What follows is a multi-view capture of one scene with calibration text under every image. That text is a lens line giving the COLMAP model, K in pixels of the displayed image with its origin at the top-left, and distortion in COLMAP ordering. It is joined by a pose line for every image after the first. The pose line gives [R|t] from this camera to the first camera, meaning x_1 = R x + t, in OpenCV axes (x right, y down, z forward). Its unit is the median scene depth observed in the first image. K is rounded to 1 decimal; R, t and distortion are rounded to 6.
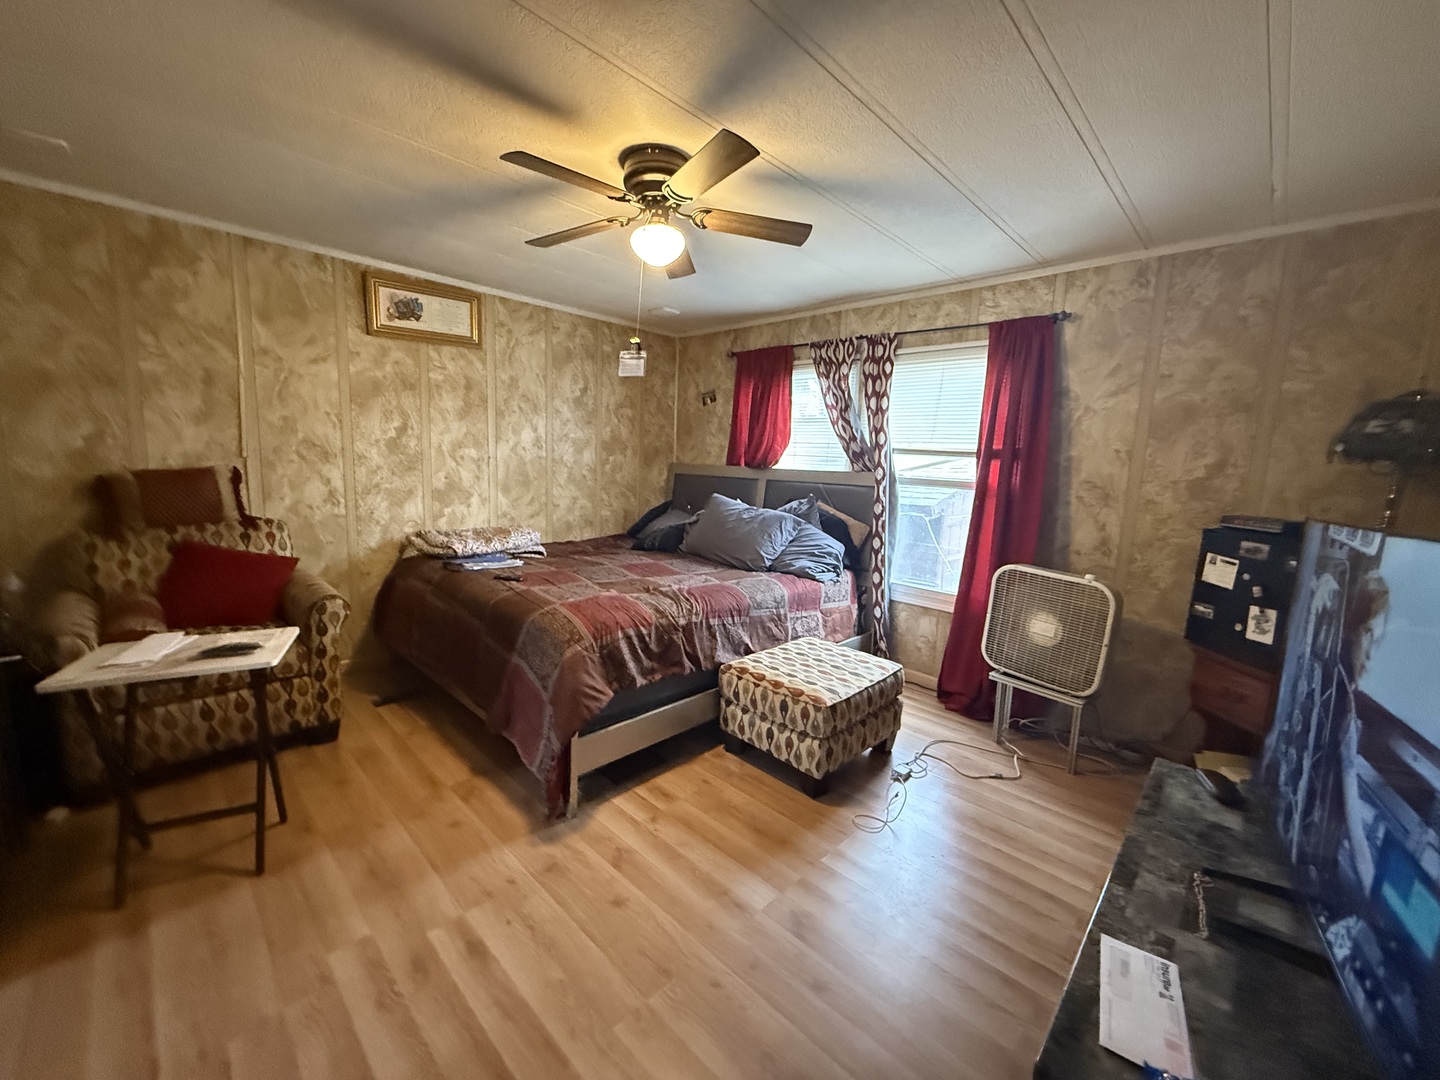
lens RADIAL K [[573.1, 0, 714.6], [0, 573.1, 539.2], [0, 0, 1]] dist [0.000298, -0.000372]
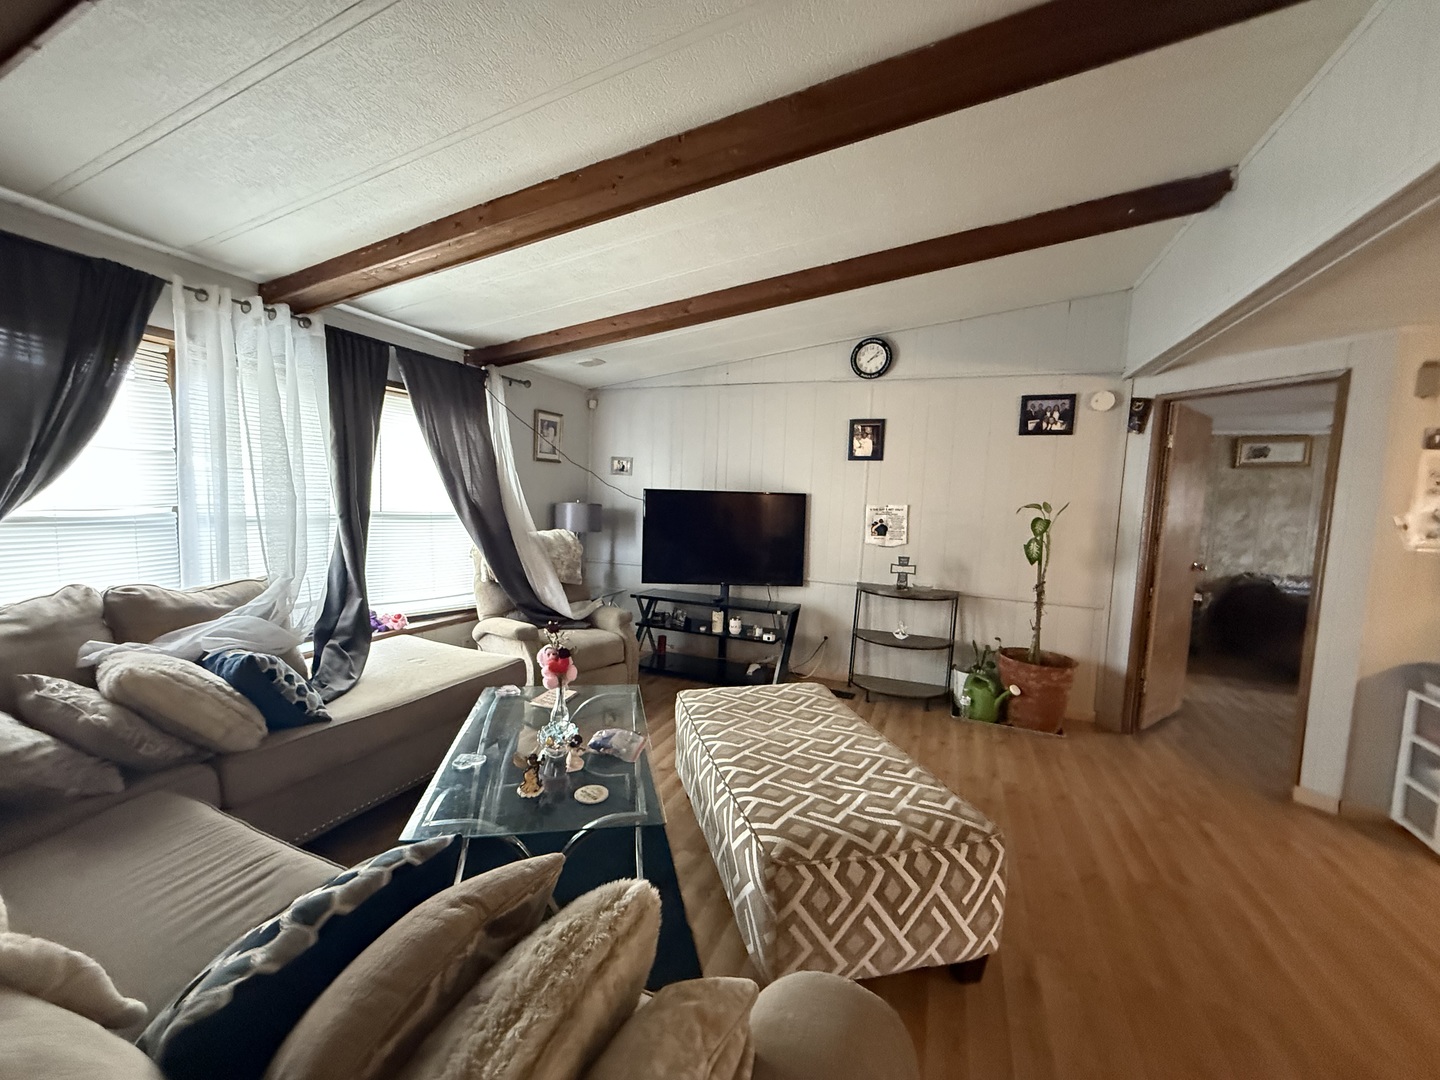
lens RADIAL K [[573.1, 0, 715.1], [0, 573.1, 540.9], [0, 0, 1]] dist [0.000298, -0.000372]
pose [[0.384126, 0.056374, -0.921558, 0.659551], [-0.148319, 0.988939, -0.001327, 0.187675], [0.911290, 0.137194, 0.388238, -1.655200]]
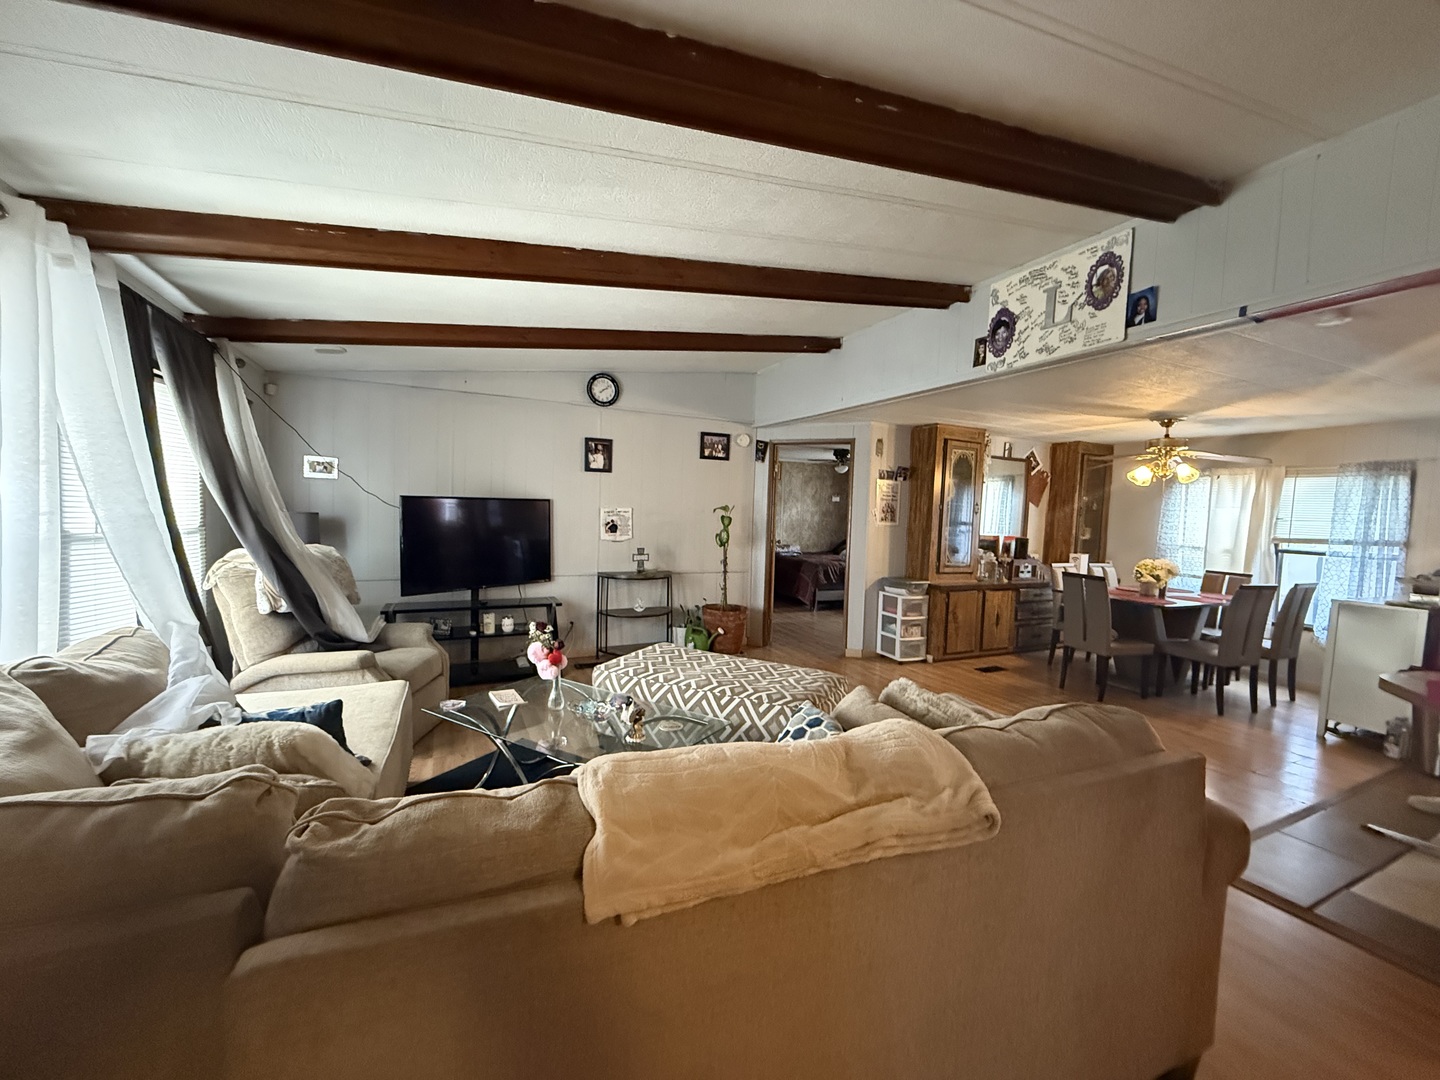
lens RADIAL K [[573.1, 0, 717.1], [0, 573.1, 541.5], [0, 0, 1]] dist [0.000298, -0.000372]
pose [[0.939137, 0.014546, -0.343235, 0.373302], [-0.044187, 0.995919, -0.078698, 0.277344], [0.340690, 0.089074, 0.935947, -2.390656]]
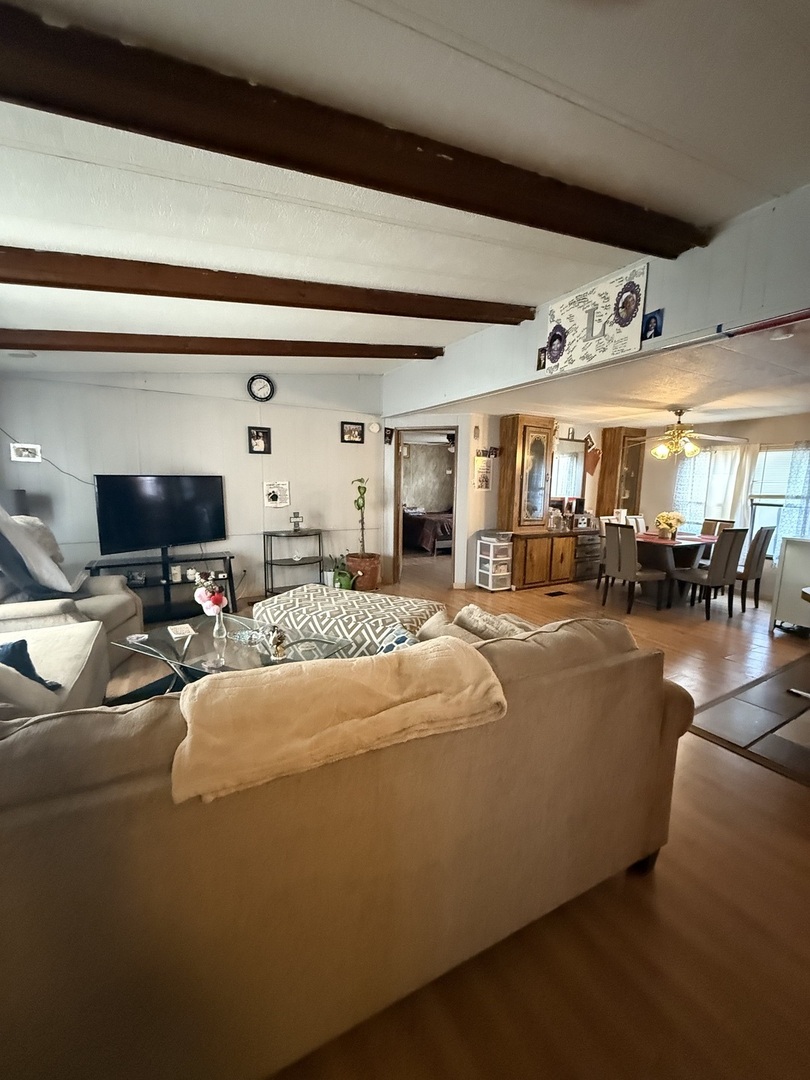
lens RADIAL K [[429.8, 0, 404.7], [0, 429.8, 537.3], [0, 0, 1]] dist [0.000298, -0.000372]
pose [[0.963504, 0.013931, -0.267330, 0.438901], [-0.016333, 0.999844, -0.006762, 0.272872], [0.267194, 0.010882, 0.963581, -2.358293]]
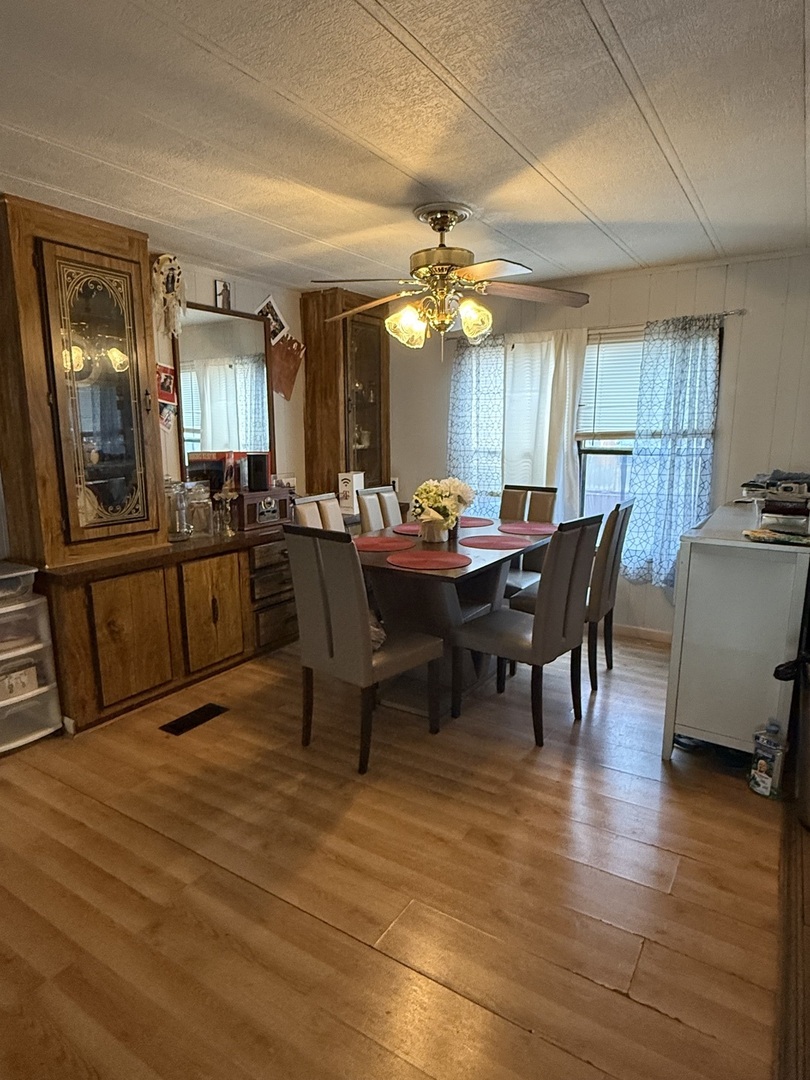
lens RADIAL K [[633.6, 0, 399.9], [0, 633.6, 544.6], [0, 0, 1]] dist [-0.001805, 0.002810]
pose [[0.977633, -0.081539, 0.193871, 0.769486], [0.070293, 0.995458, 0.064209, 0.160852], [-0.198226, -0.049145, 0.978924, -1.282304]]
